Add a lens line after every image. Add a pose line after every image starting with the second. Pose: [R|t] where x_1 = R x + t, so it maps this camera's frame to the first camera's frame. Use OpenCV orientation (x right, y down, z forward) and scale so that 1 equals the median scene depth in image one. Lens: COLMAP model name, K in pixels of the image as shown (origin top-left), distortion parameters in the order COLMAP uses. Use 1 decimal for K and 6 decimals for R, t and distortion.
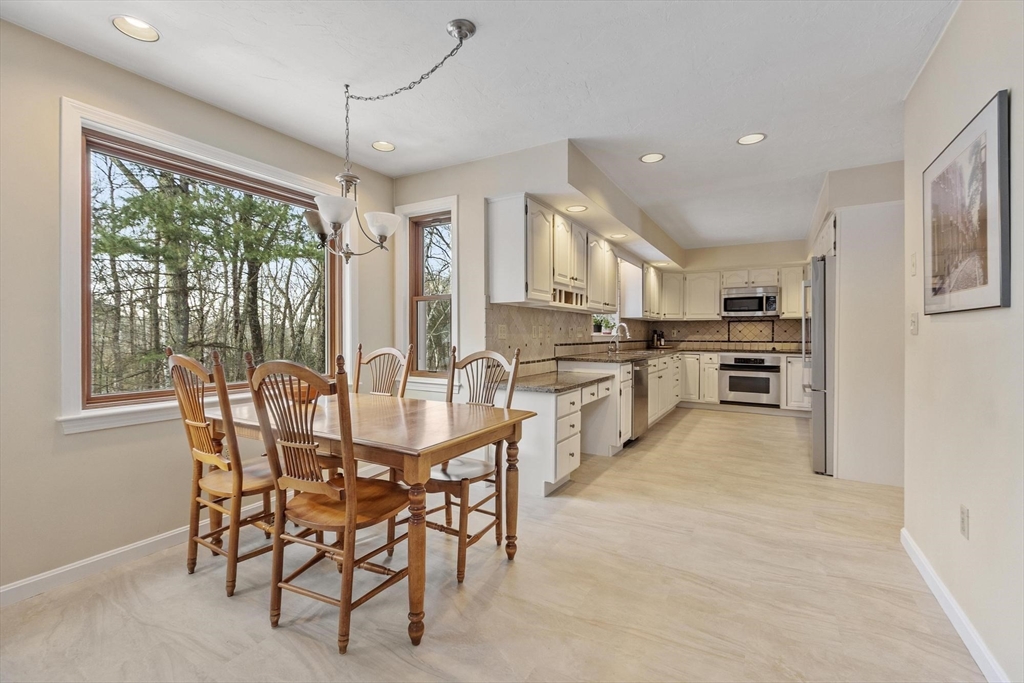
lens RADIAL K [[467.3, 0, 499.3], [0, 467.3, 334.6], [0, 0, 1]] dist [0.007955, -0.001244]
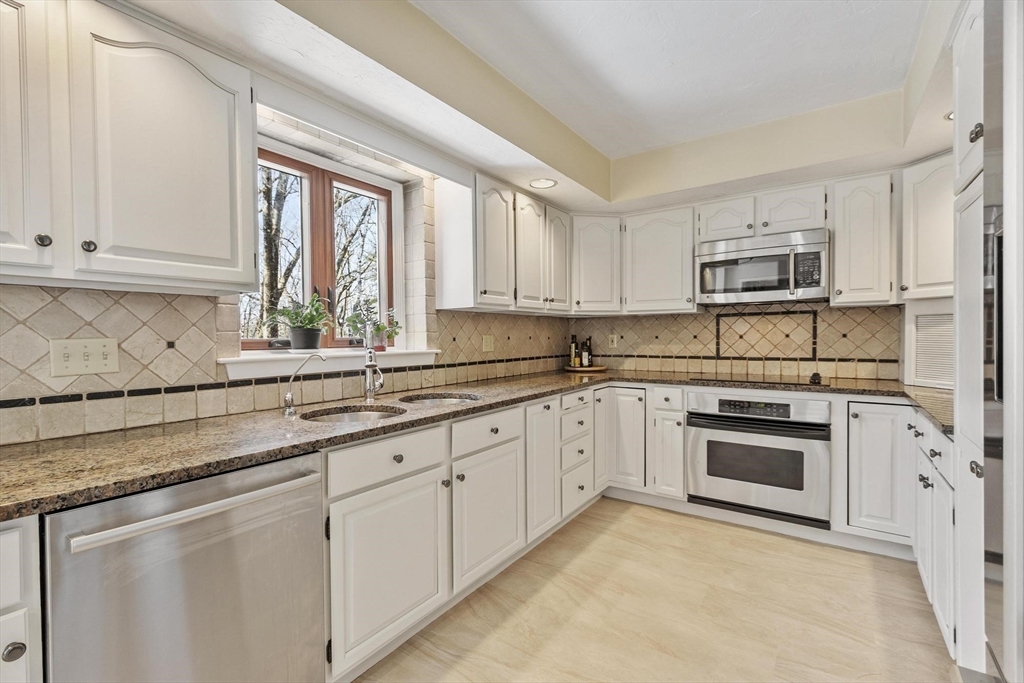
lens RADIAL K [[467.3, 0, 499.5], [0, 467.3, 342.4], [0, 0, 1]] dist [0.007955, -0.001244]
pose [[0.996165, -0.010456, -0.086867, 0.355500], [0.011642, 0.999846, 0.013157, -0.011125], [0.086716, -0.014118, 0.996133, 0.581692]]
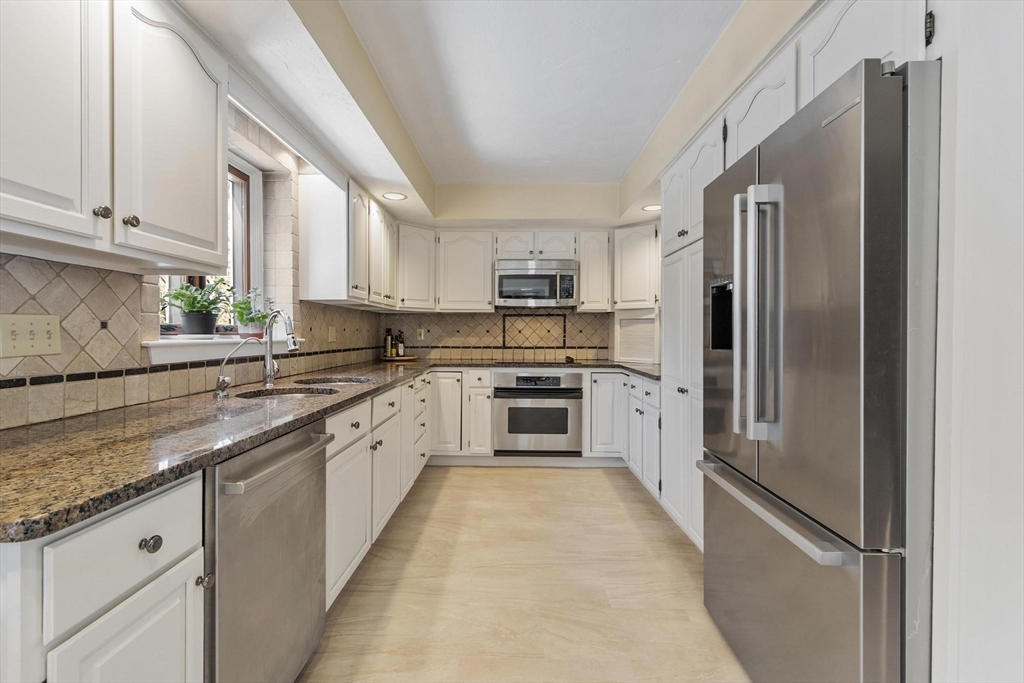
lens RADIAL K [[467.3, 0, 510.9], [0, 467.3, 335.6], [0, 0, 1]] dist [0.007955, -0.001244]
pose [[0.866041, -0.001596, 0.499970, 0.212294], [-0.000718, 0.999990, 0.004436, -0.004455], [-0.499972, -0.004201, 0.866031, 0.517868]]
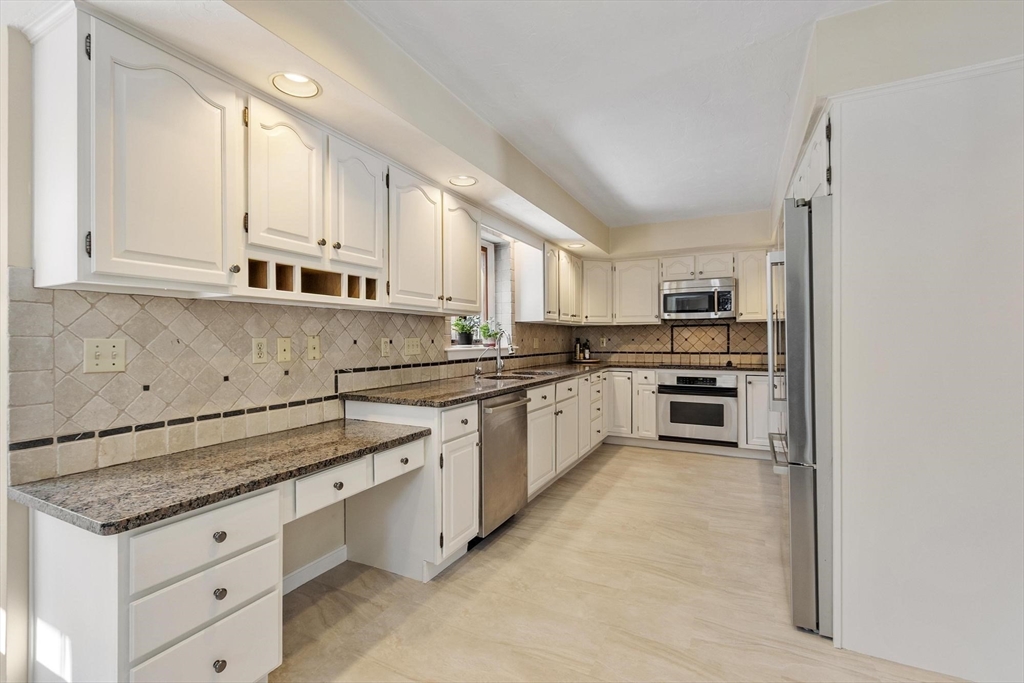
lens RADIAL K [[467.3, 0, 501.8], [0, 467.3, 335.0], [0, 0, 1]] dist [0.007955, -0.001244]
pose [[0.998097, -0.007070, 0.061263, 0.197674], [0.007653, 0.999928, -0.009289, -0.010225], [-0.061193, 0.009740, 0.998078, 0.309131]]
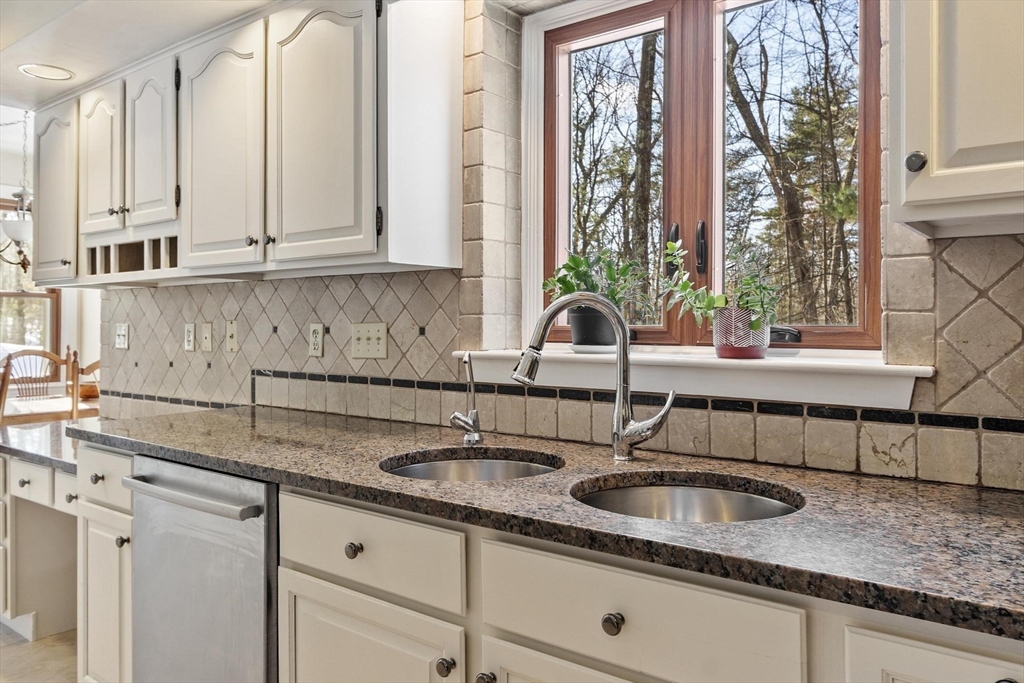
lens RADIAL K [[756.4, 0, 507.1], [0, 756.4, 319.4], [0, 0, 1]] dist [0.006490, -0.005856]
pose [[-0.137250, -0.009988, -0.990486, 0.493596], [-0.001833, 0.999950, -0.009829, -0.010585], [0.990535, 0.000467, -0.137262, 0.908559]]
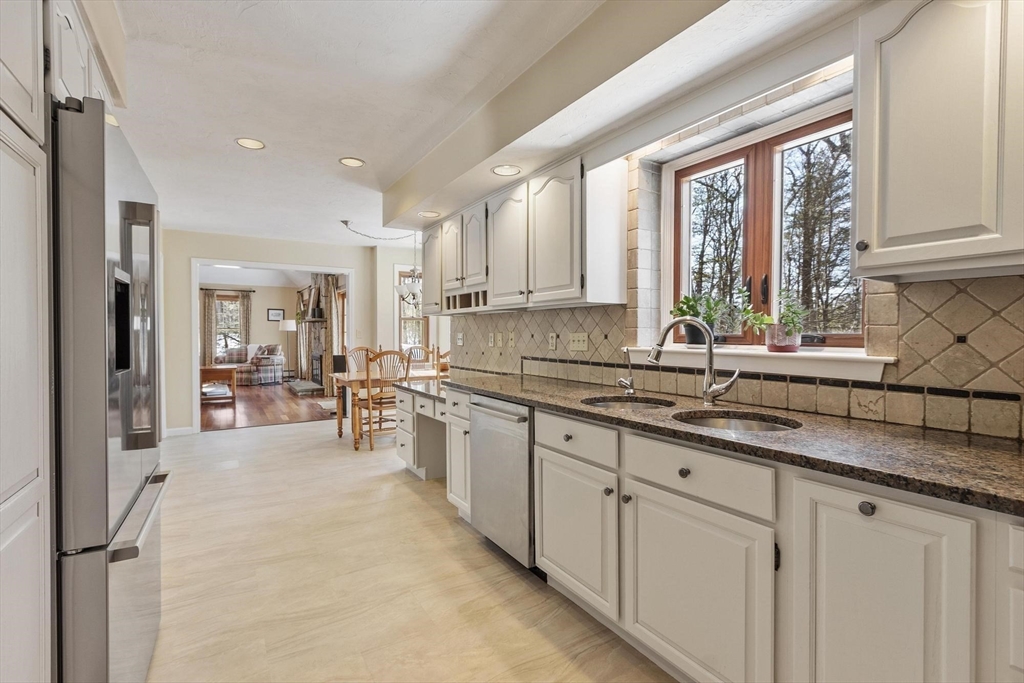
lens RADIAL K [[467.3, 0, 504.1], [0, 467.3, 342.5], [0, 0, 1]] dist [0.007955, -0.001244]
pose [[-0.475410, 0.014207, -0.879650, 0.559442], [-0.001655, 0.999853, 0.017043, -0.010414], [0.879763, 0.009558, -0.475317, 0.939014]]
